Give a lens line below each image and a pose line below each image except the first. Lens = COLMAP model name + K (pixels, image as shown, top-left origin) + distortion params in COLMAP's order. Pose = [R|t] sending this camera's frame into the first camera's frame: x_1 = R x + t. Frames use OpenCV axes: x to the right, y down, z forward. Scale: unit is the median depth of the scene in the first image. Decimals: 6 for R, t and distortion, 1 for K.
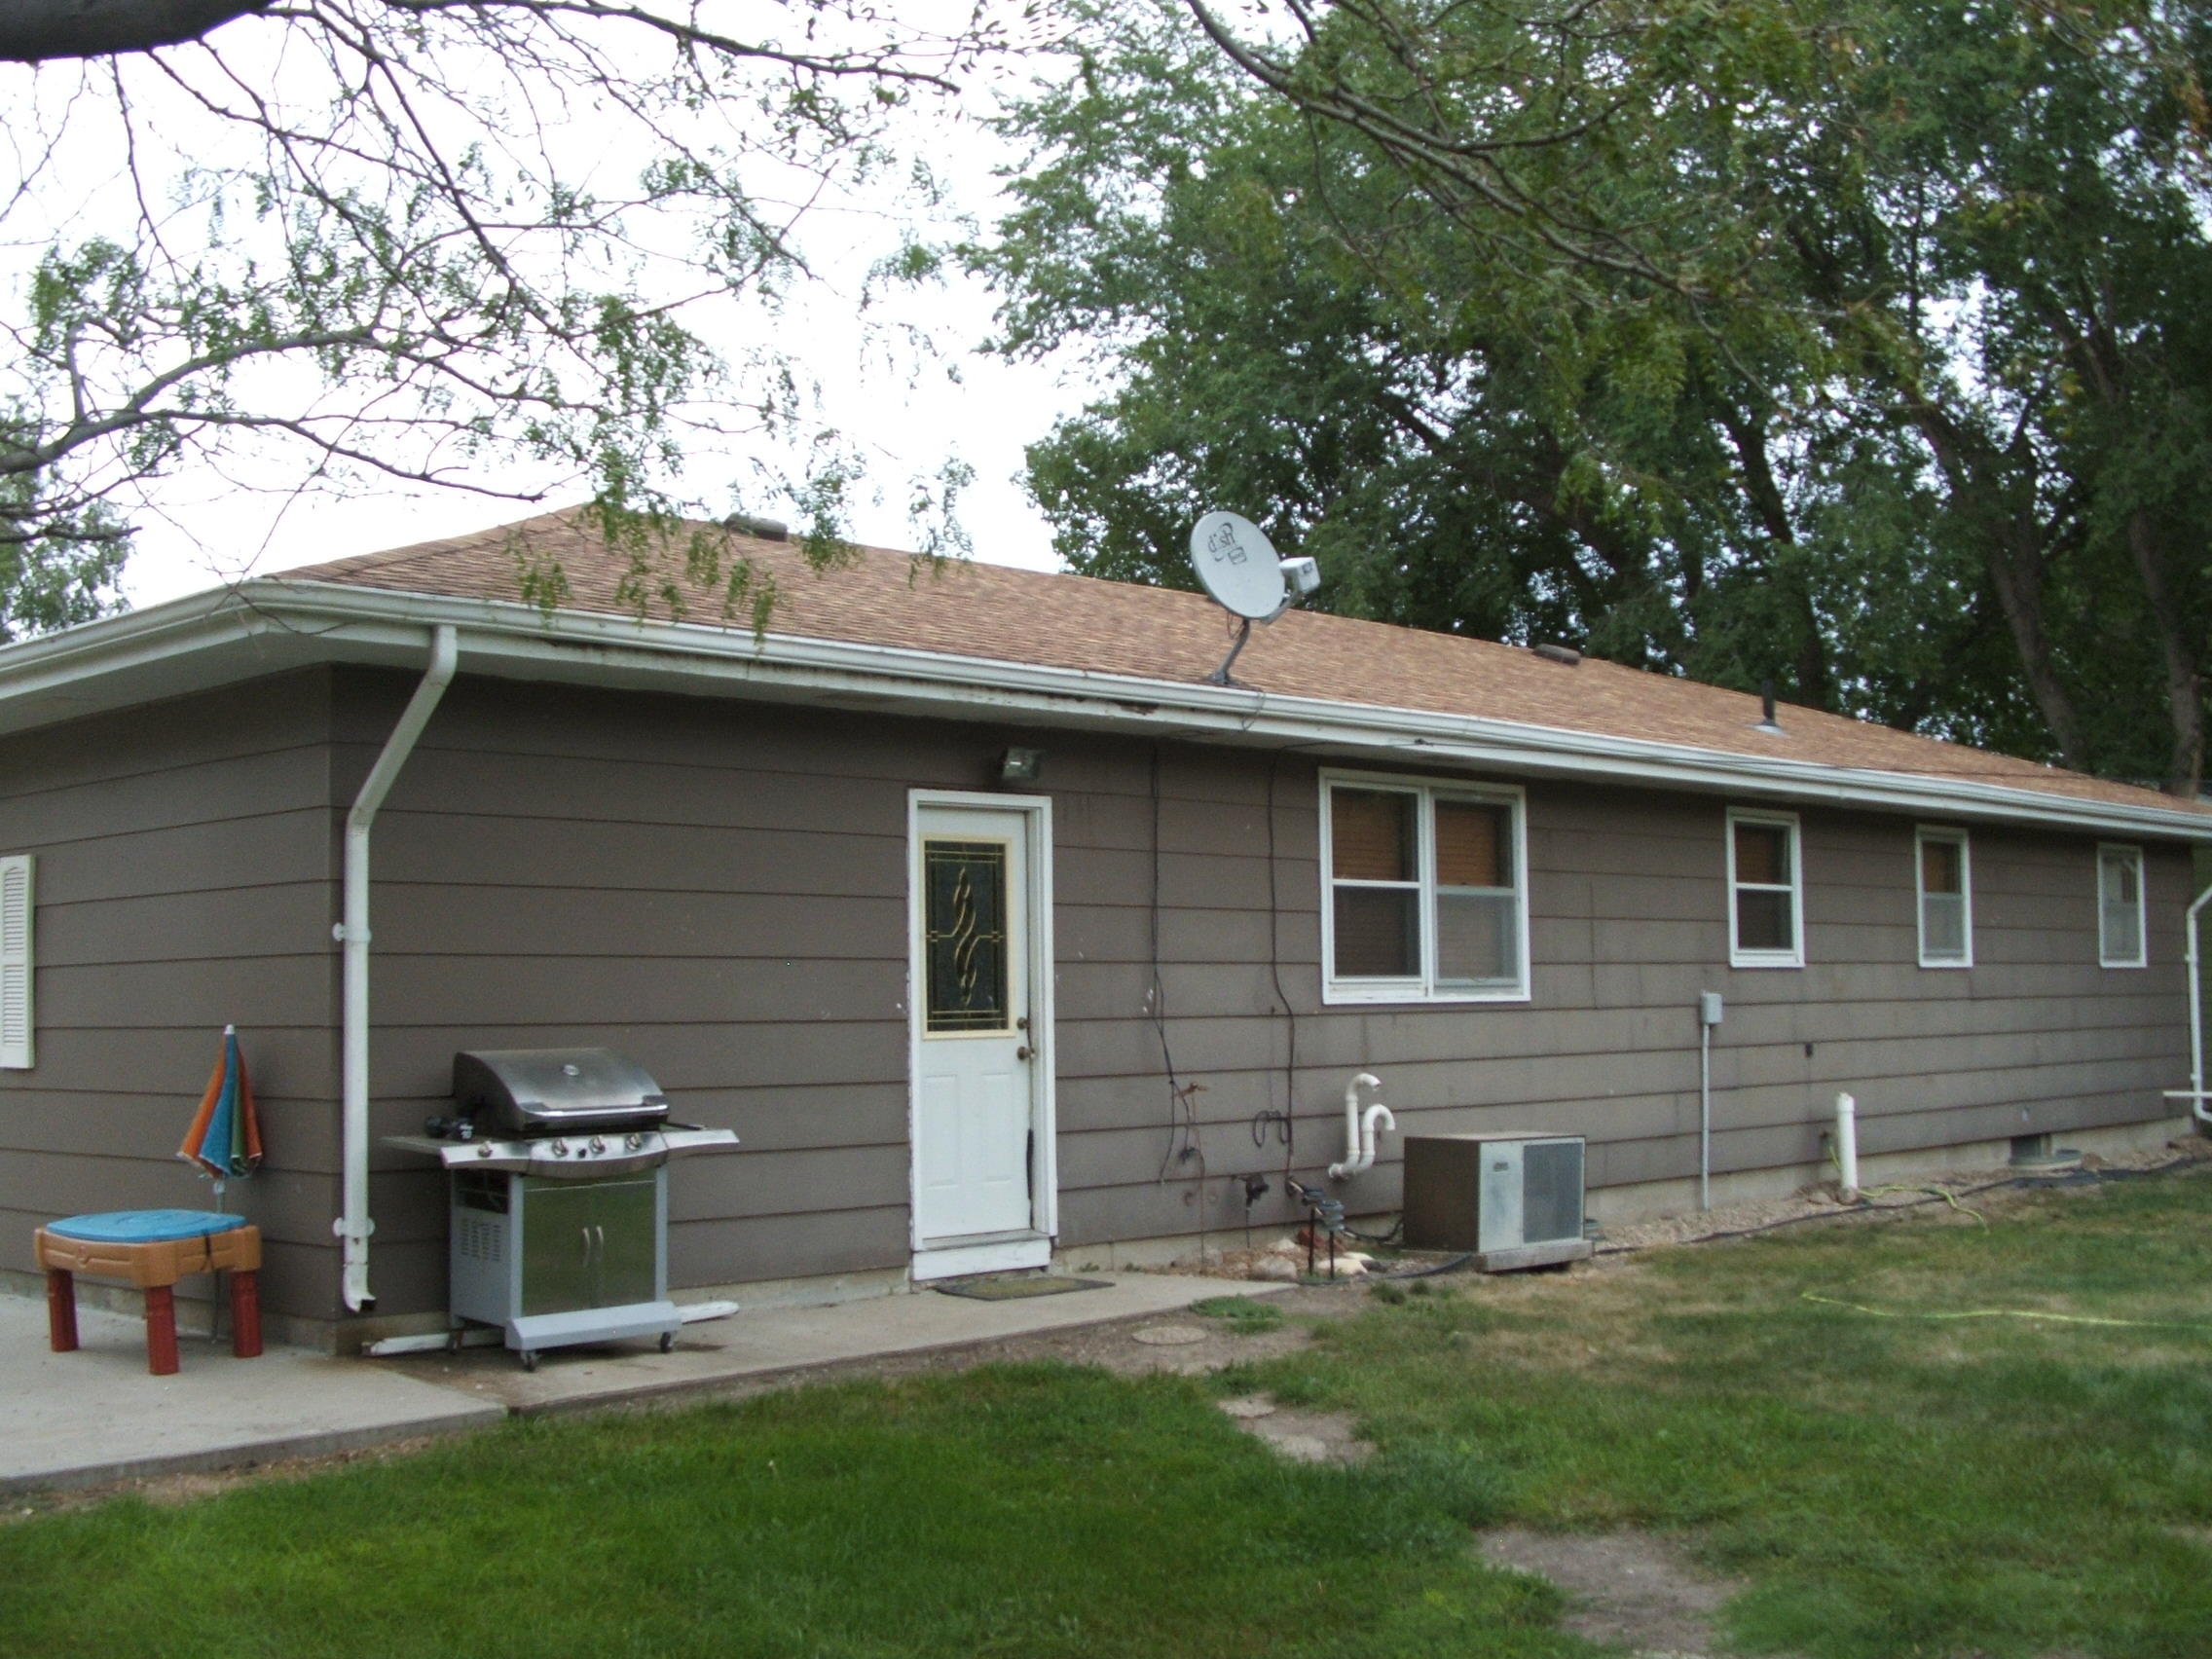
lens RADIAL K [[2609.9, 0, 1106.0], [0, 2609.9, 829.5], [0, 0, 1]] dist [-0.188547, -0.021182]
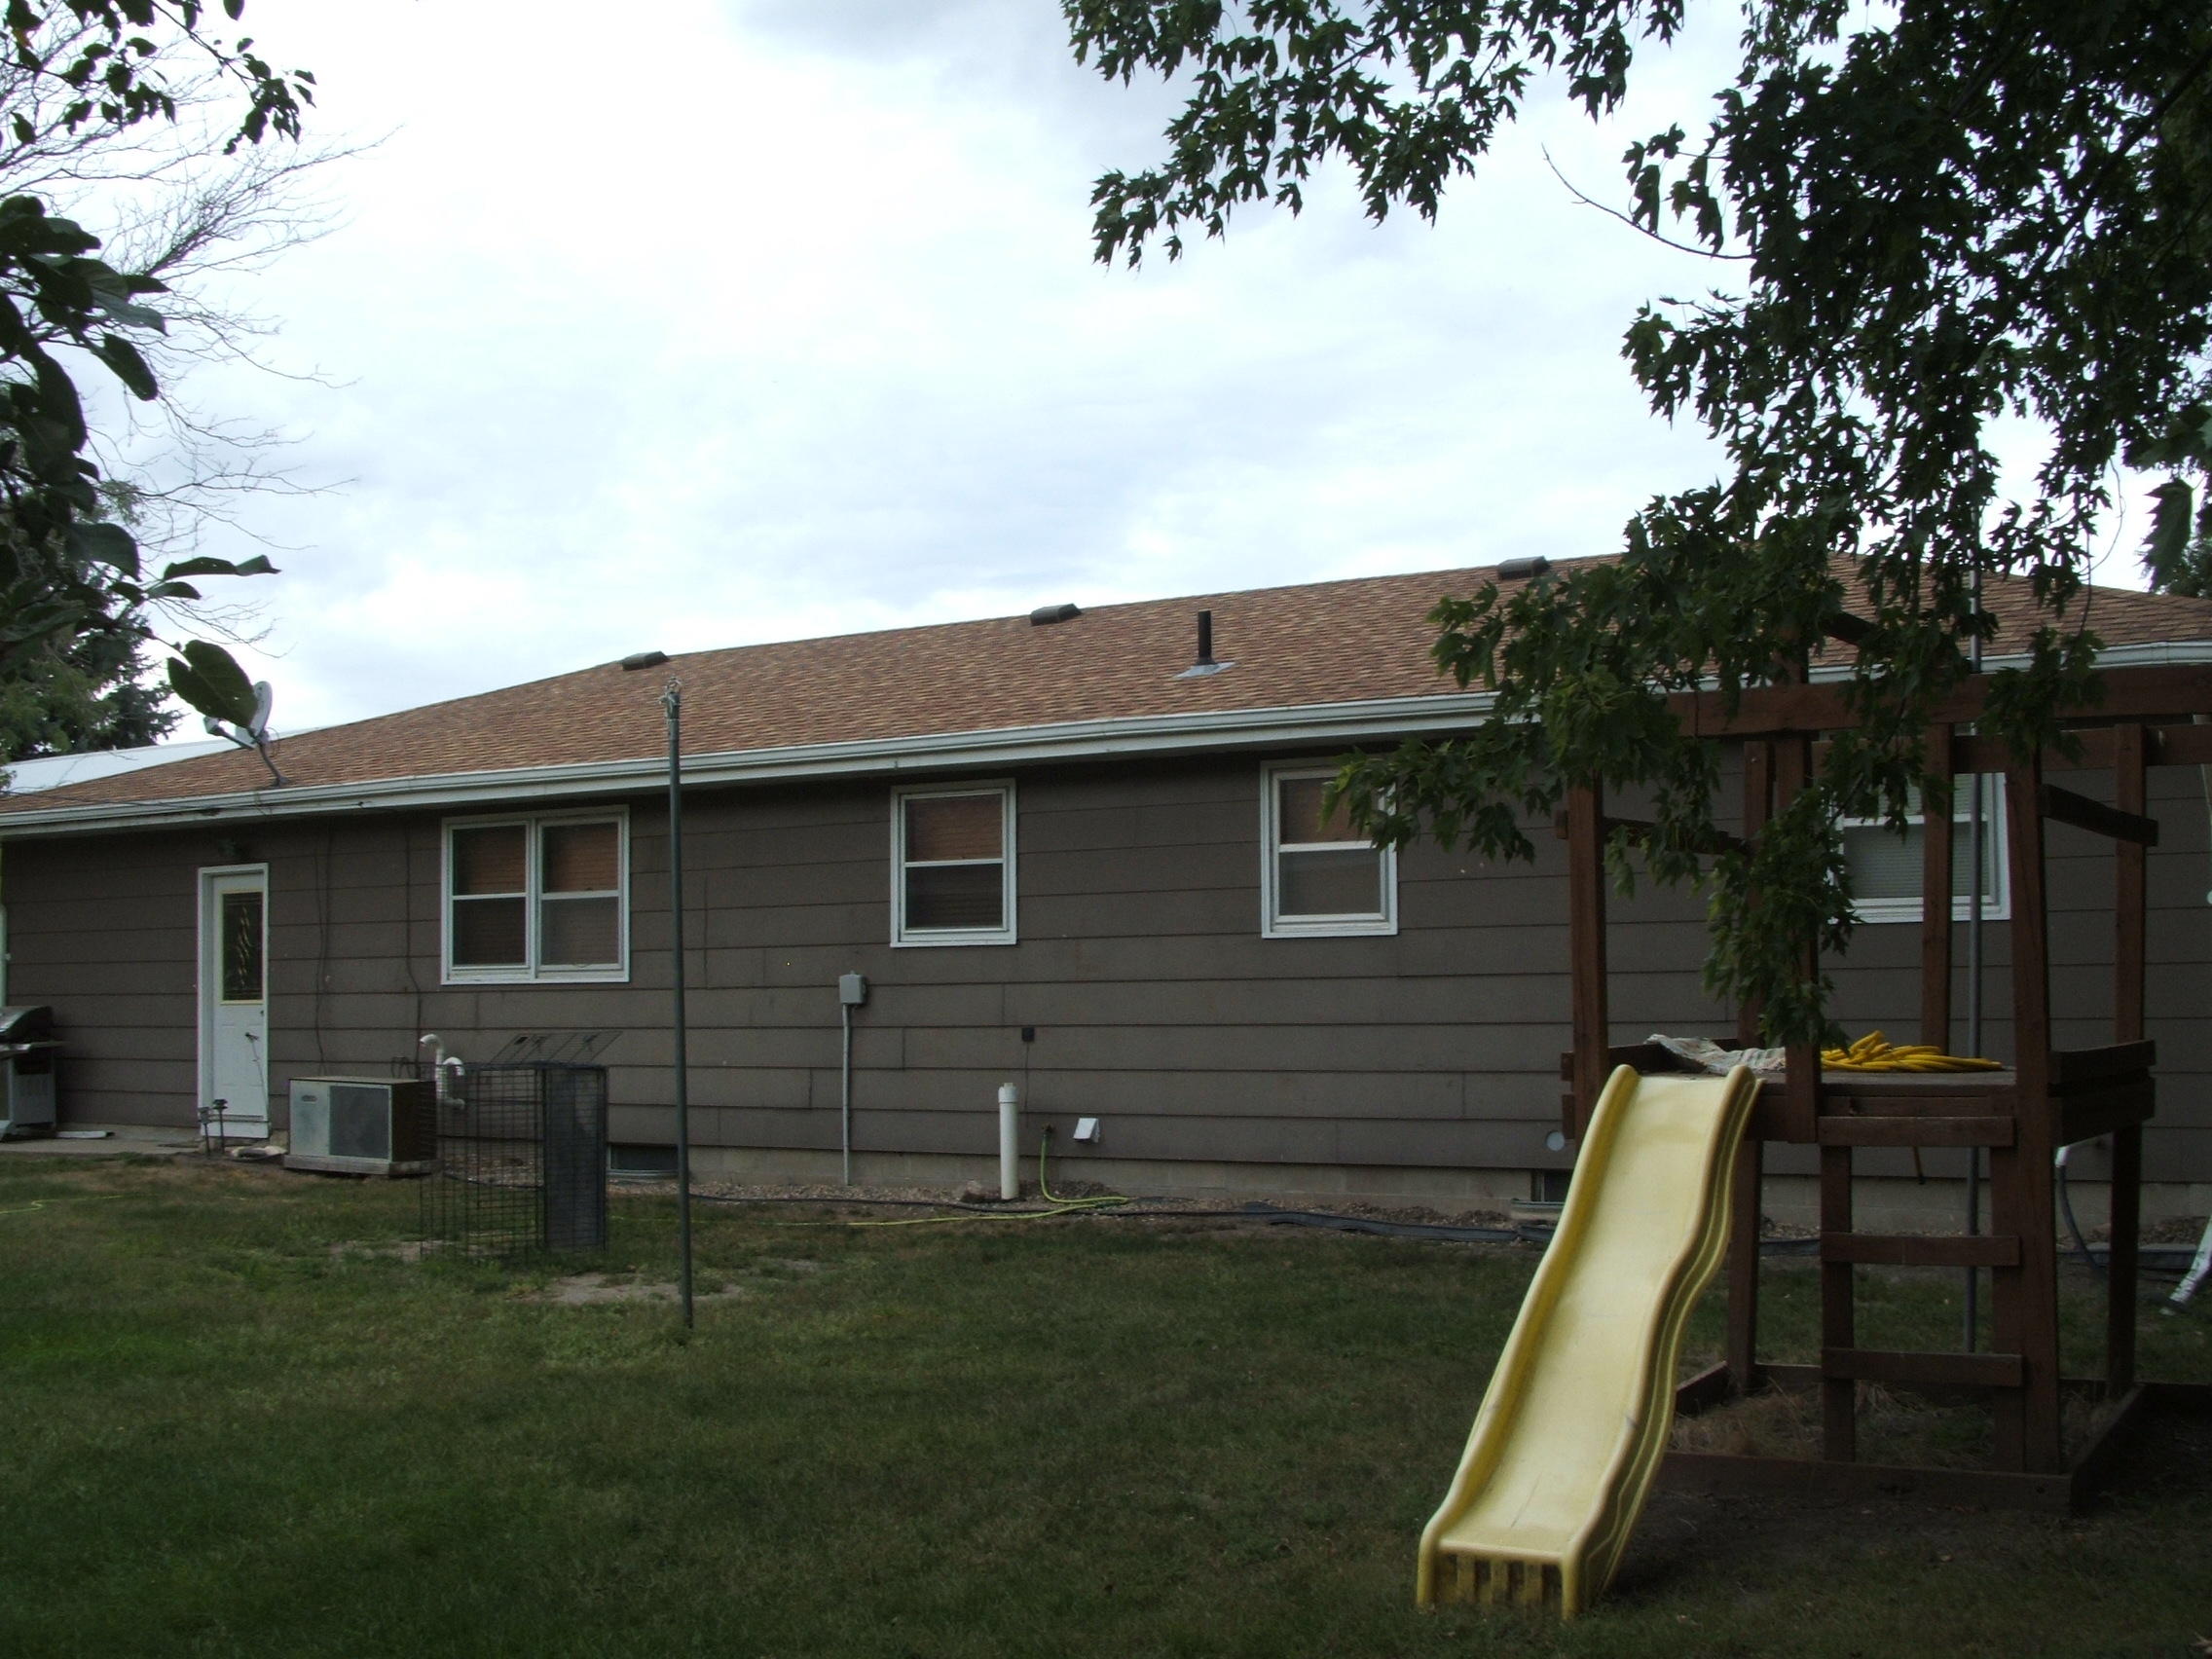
lens RADIAL K [[2609.9, 0, 1106.0], [0, 2609.9, 829.5], [0, 0, 1]] dist [-0.188547, -0.021182]
pose [[0.181774, -0.054166, -0.981847, 2.092548], [0.076598, 0.996228, -0.040778, 0.092567], [0.980352, -0.067795, 0.185237, 1.503375]]
